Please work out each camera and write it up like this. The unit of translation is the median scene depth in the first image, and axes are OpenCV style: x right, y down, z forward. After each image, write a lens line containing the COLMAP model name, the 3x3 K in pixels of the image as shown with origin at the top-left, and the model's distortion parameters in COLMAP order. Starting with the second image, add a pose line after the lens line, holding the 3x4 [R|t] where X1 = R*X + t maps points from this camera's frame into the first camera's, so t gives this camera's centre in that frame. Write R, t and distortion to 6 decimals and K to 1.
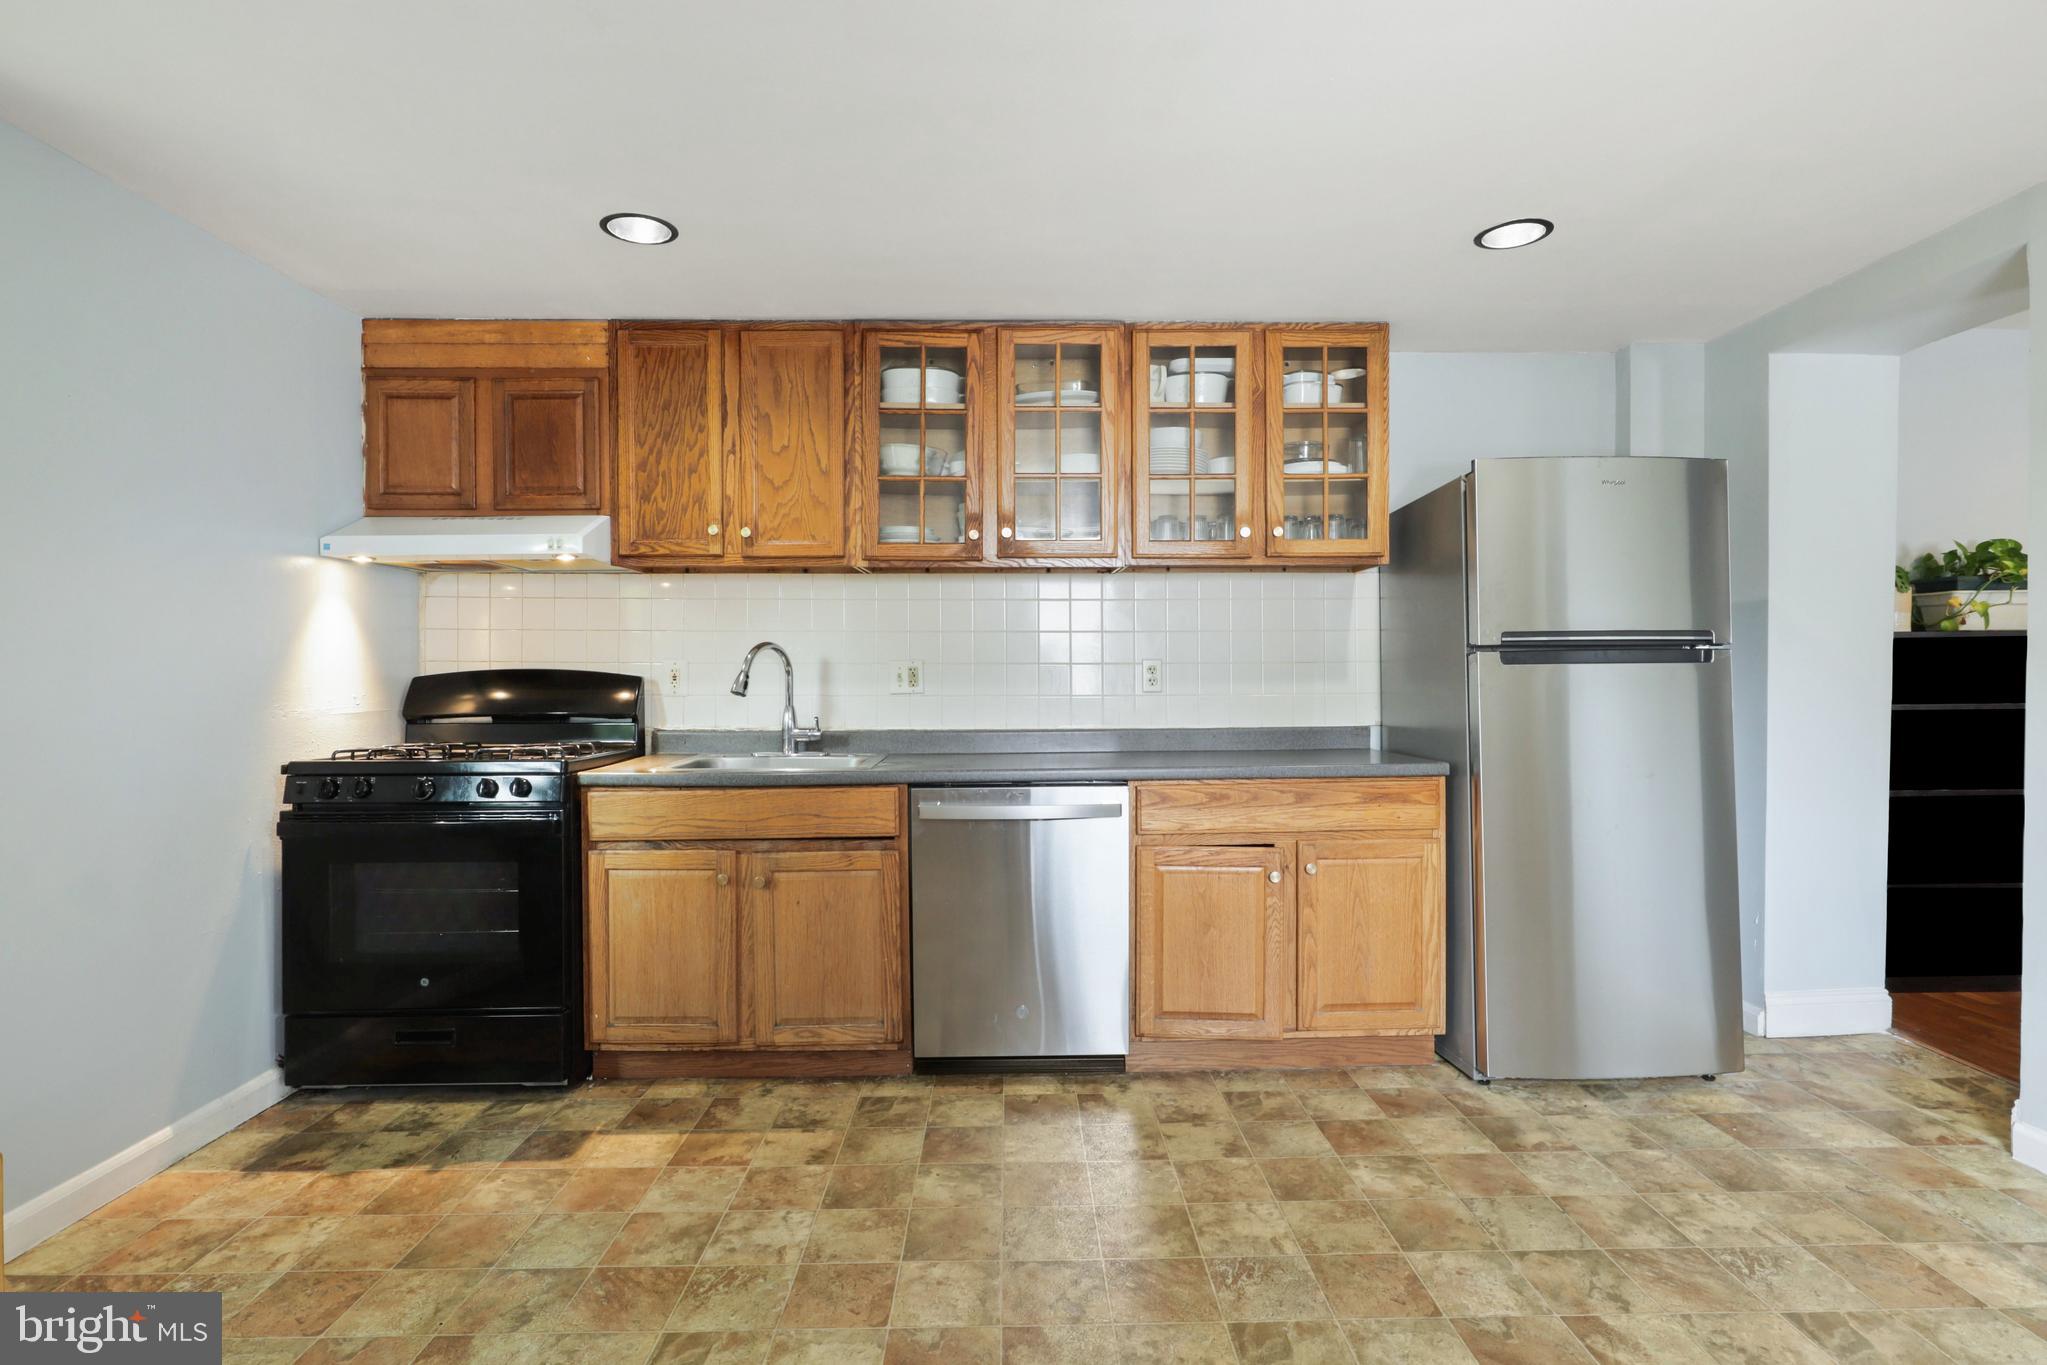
lens RADIAL K [[1026.1, 0, 1026.2], [0, 1026.1, 679.9], [0, 0, 1]] dist [0.002466, 0.001946]
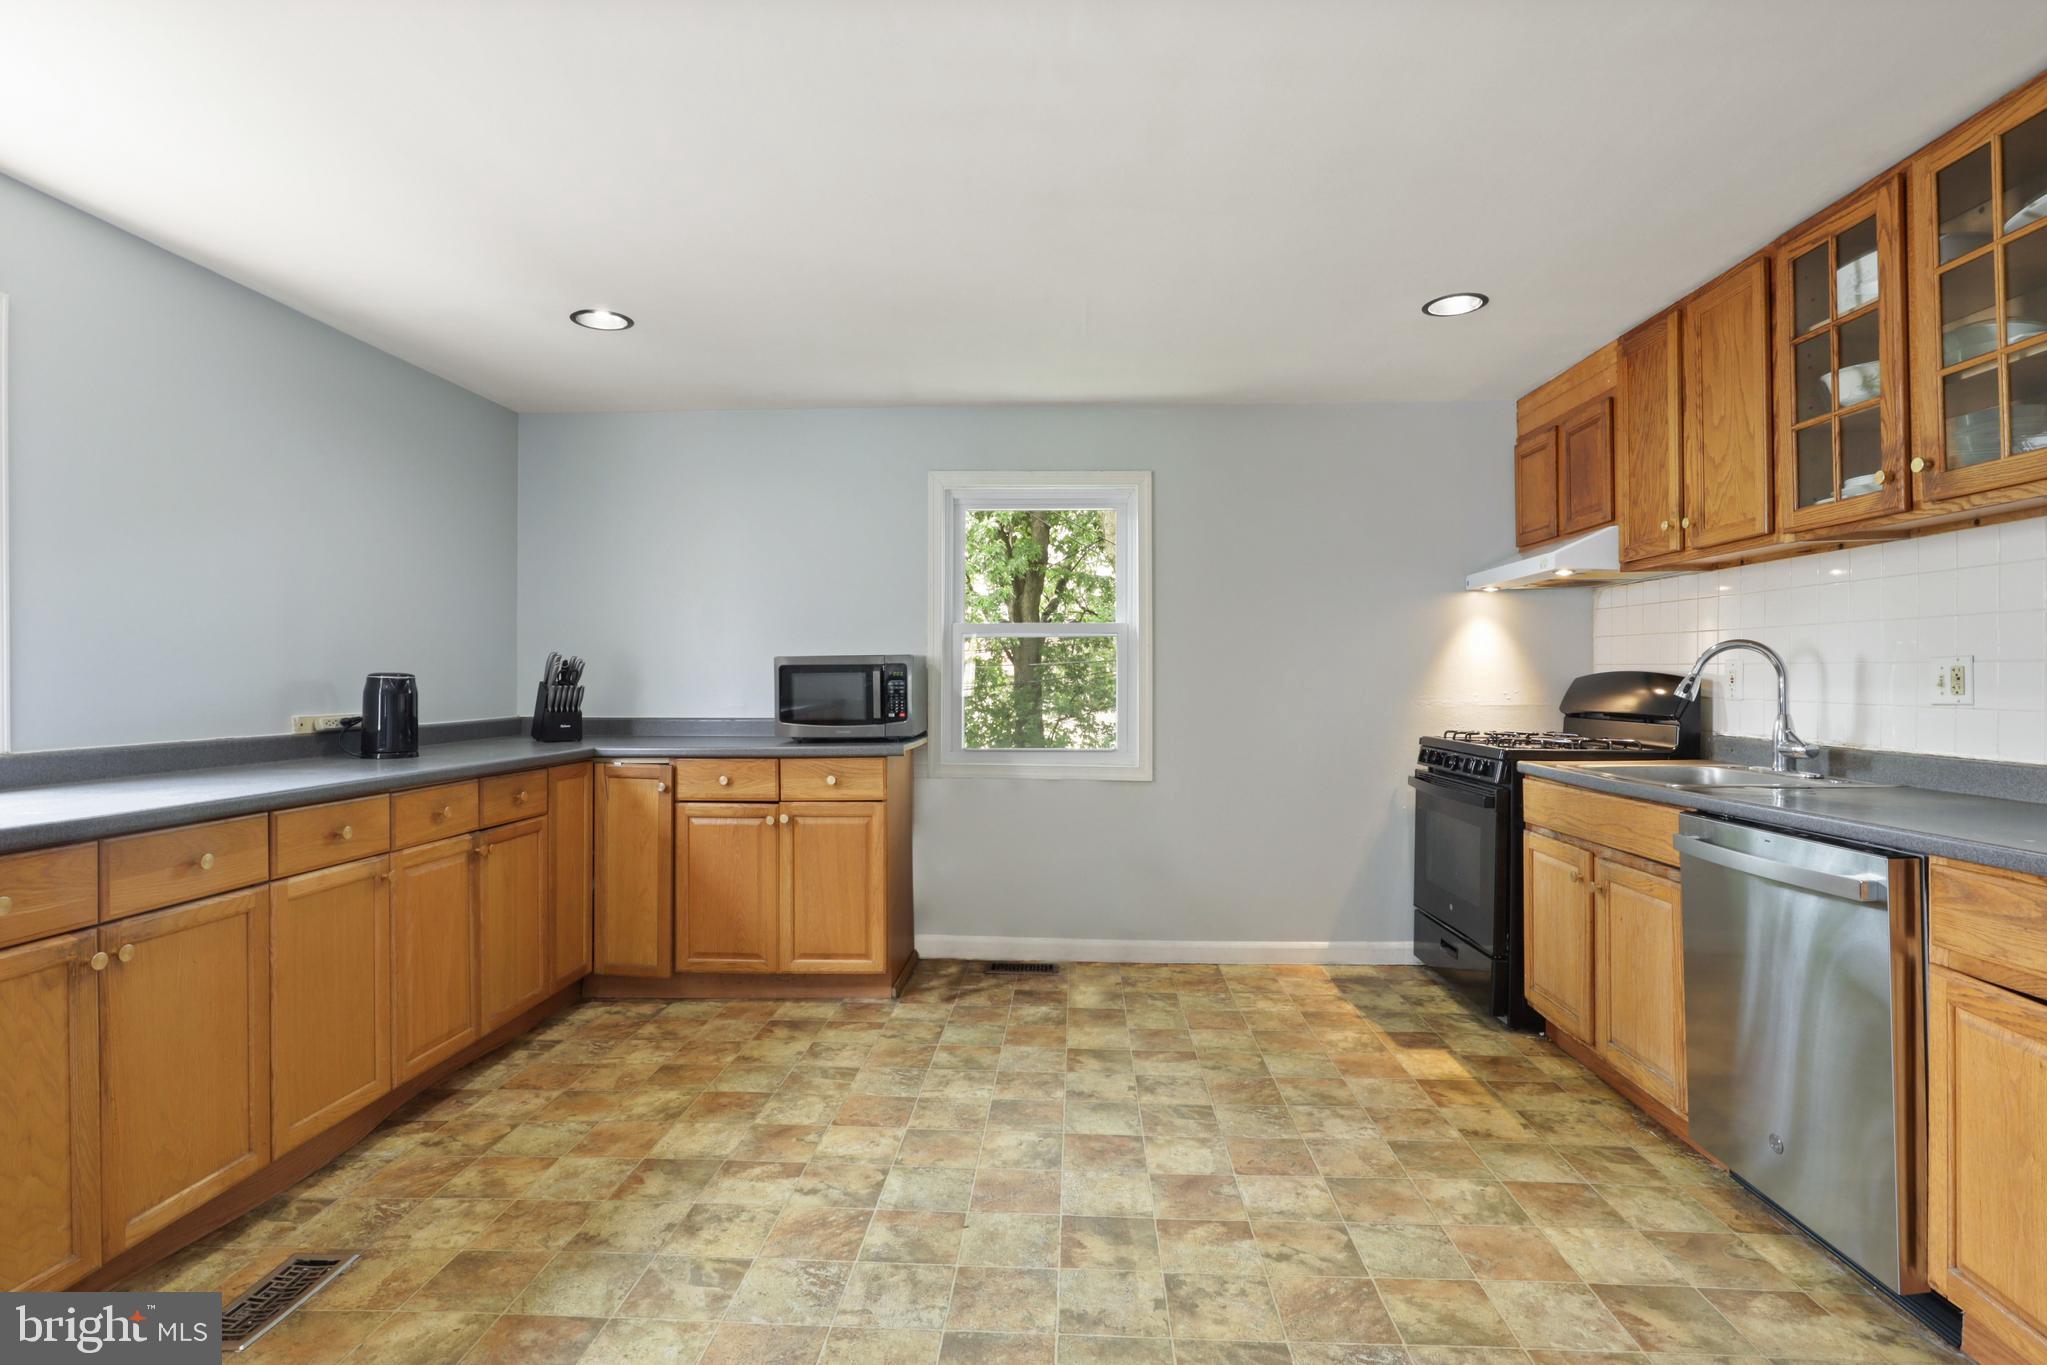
lens RADIAL K [[1026.1, 0, 1026.2], [0, 1026.1, 679.9], [0, 0, 1]] dist [0.002466, 0.001946]
pose [[-0.067739, 0.004836, -0.997691, 0.780488], [-0.002491, 0.999984, 0.005017, -0.007108], [0.997700, 0.002825, -0.067726, 0.535311]]
